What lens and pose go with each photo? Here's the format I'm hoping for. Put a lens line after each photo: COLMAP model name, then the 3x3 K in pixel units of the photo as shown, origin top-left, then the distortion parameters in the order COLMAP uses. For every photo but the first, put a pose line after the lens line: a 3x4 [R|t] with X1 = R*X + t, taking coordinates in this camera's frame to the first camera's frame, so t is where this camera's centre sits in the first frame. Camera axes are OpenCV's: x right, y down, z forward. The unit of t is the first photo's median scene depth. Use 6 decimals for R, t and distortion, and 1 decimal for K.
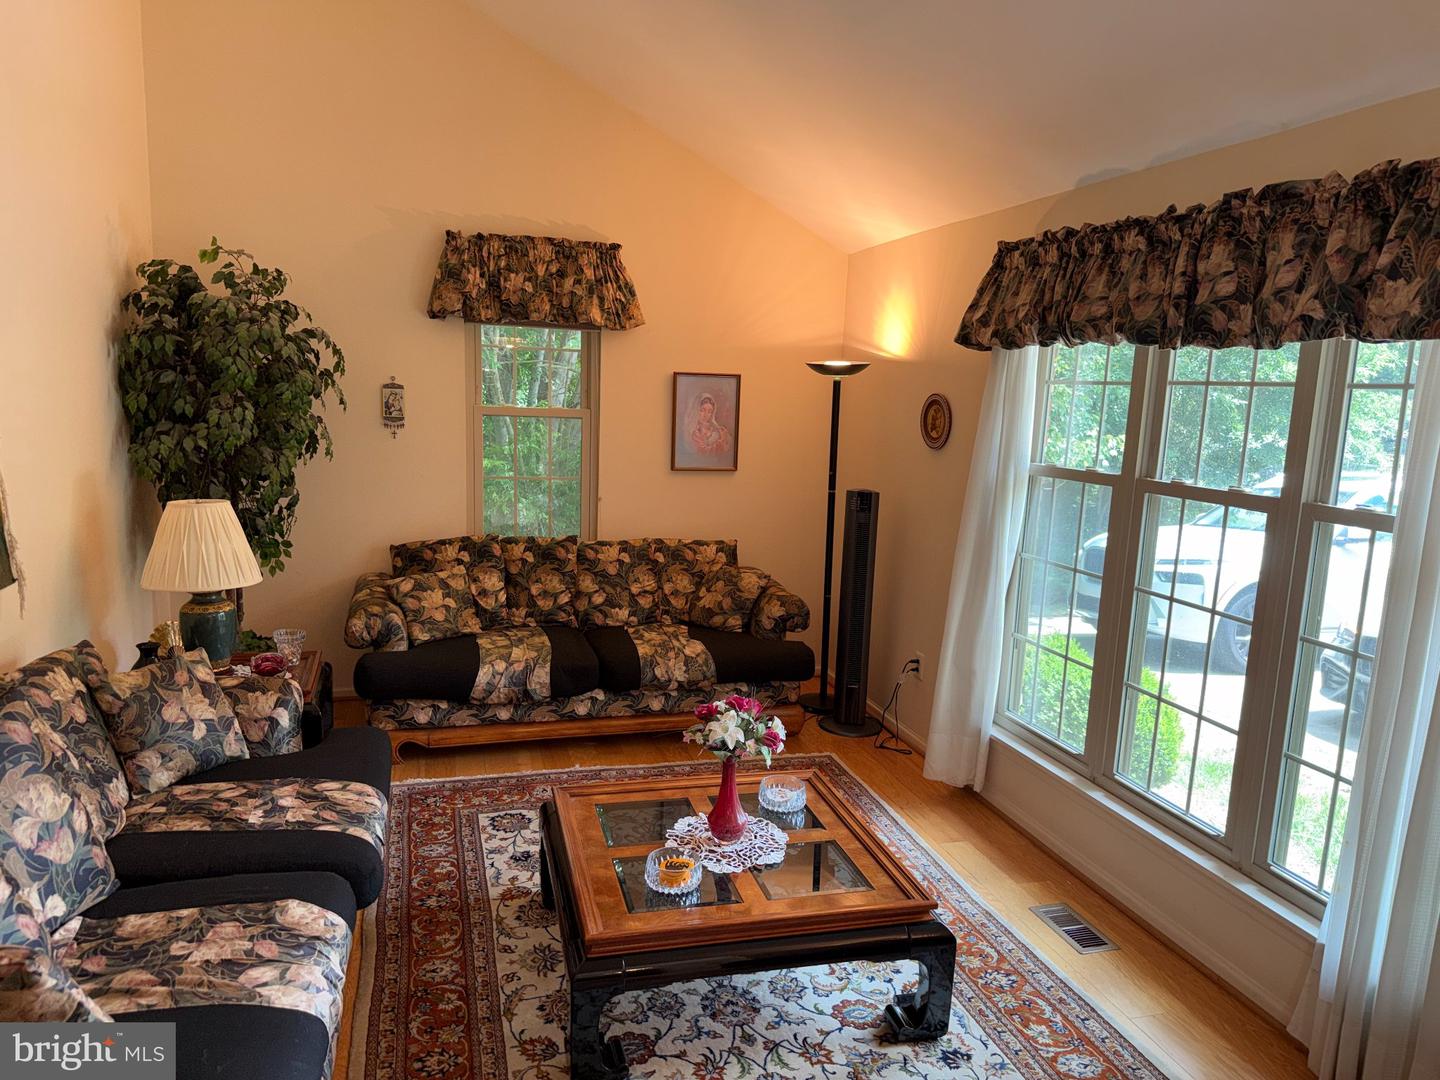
lens RADIAL K [[1034.6, 0, 720.3], [0, 1034.6, 552.7], [0, 0, 1]] dist [0.059572, -0.072239]
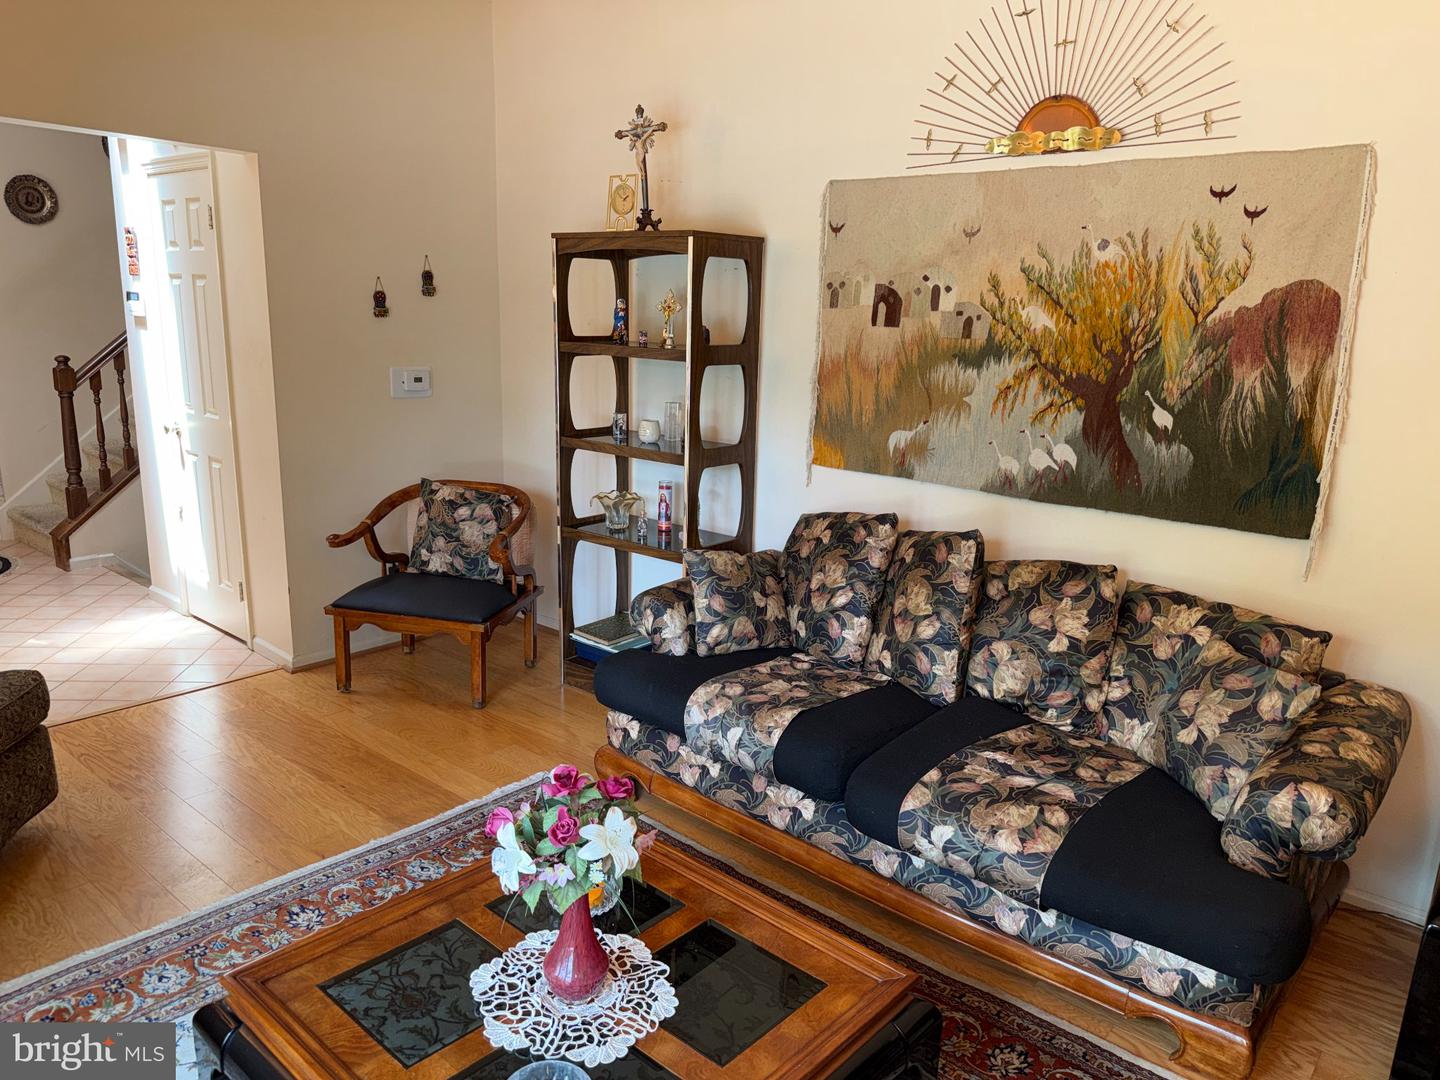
lens RADIAL K [[1034.6, 0, 708.6], [0, 1034.6, 549.0], [0, 0, 1]] dist [0.059572, -0.072239]
pose [[-0.834813, 0.060681, -0.547179, 0.208070], [-0.154544, 0.928112, 0.338708, -0.150322], [0.528397, 0.367322, -0.765423, 1.108784]]
